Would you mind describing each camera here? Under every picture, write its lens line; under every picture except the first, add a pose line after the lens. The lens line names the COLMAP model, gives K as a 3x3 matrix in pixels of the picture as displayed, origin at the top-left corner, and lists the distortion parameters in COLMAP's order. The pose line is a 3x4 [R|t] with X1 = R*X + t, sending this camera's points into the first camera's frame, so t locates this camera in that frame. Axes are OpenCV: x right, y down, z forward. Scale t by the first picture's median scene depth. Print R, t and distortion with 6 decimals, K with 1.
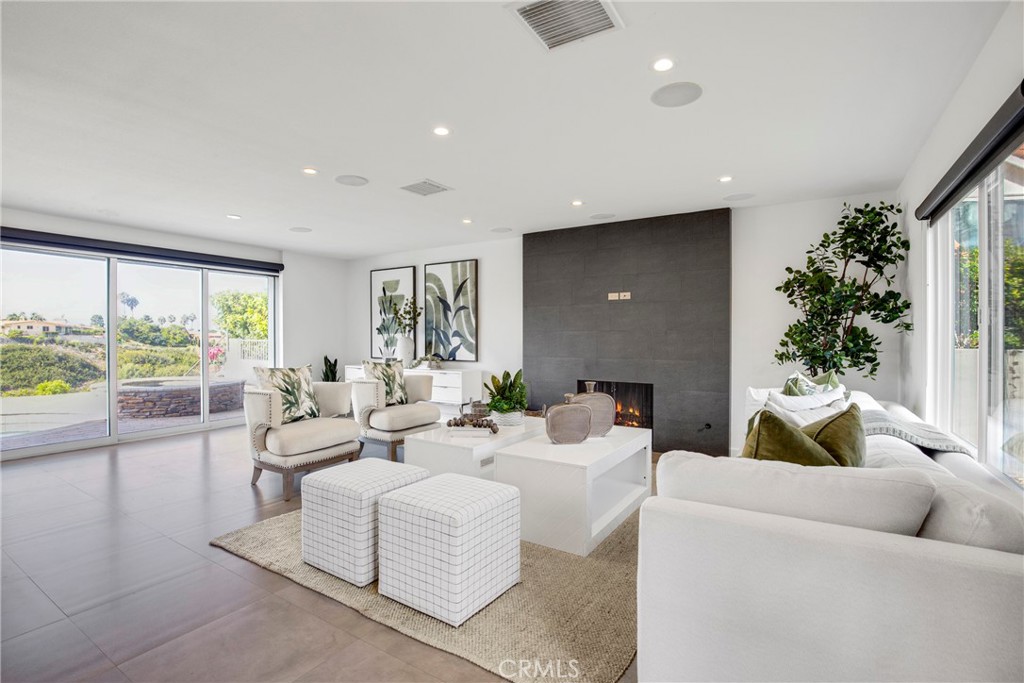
lens RADIAL K [[481.3, 0, 526.4], [0, 481.3, 338.3], [0, 0, 1]] dist [-0.030126, 0.000266]
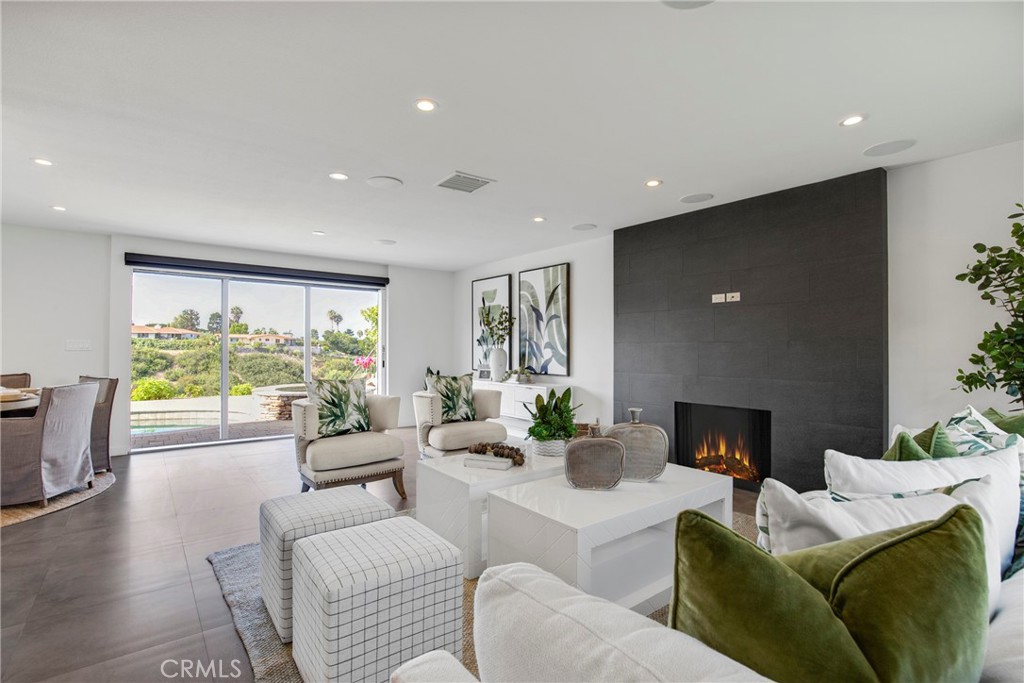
lens RADIAL K [[485.1, 0, 512.0], [0, 485.1, 341.5], [0, 0, 1]] dist [-0.022444, 0.000681]
pose [[0.939585, -0.002397, -0.342308, 0.119635], [-0.003377, 0.999862, -0.016270, -0.001229], [0.342300, 0.016443, 0.939447, 0.119683]]
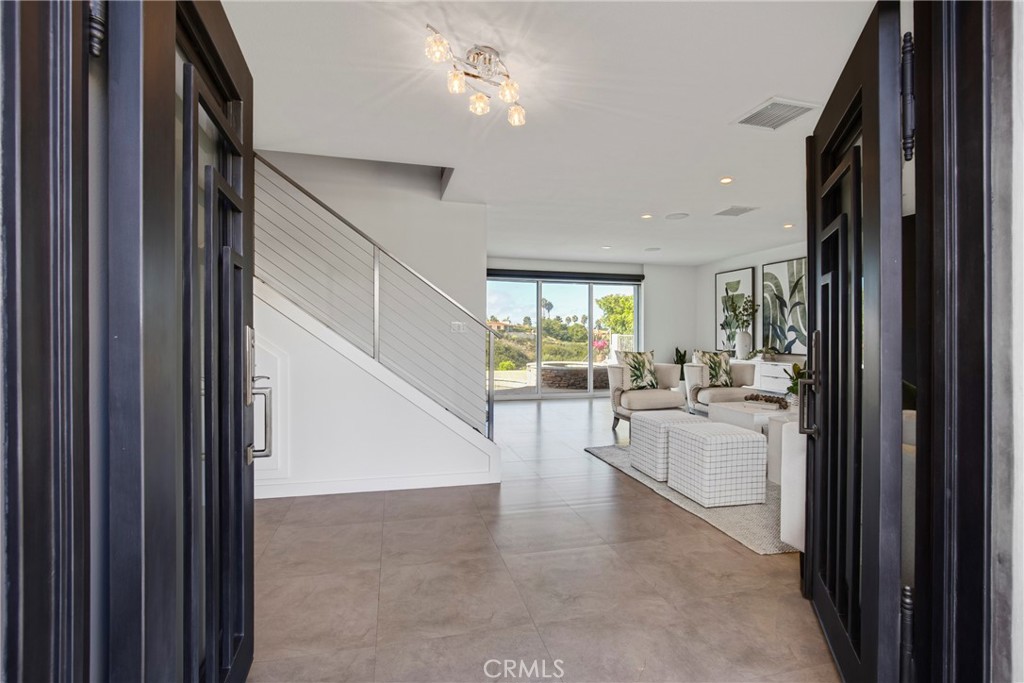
lens RADIAL K [[484.6, 0, 514.4], [0, 484.6, 336.0], [0, 0, 1]] dist [-0.048834, 0.000134]
pose [[0.719493, 0.006338, -0.694470, 0.159515], [-0.005702, 0.999979, 0.003219, 0.007884], [0.694476, 0.001643, 0.719514, -0.194355]]
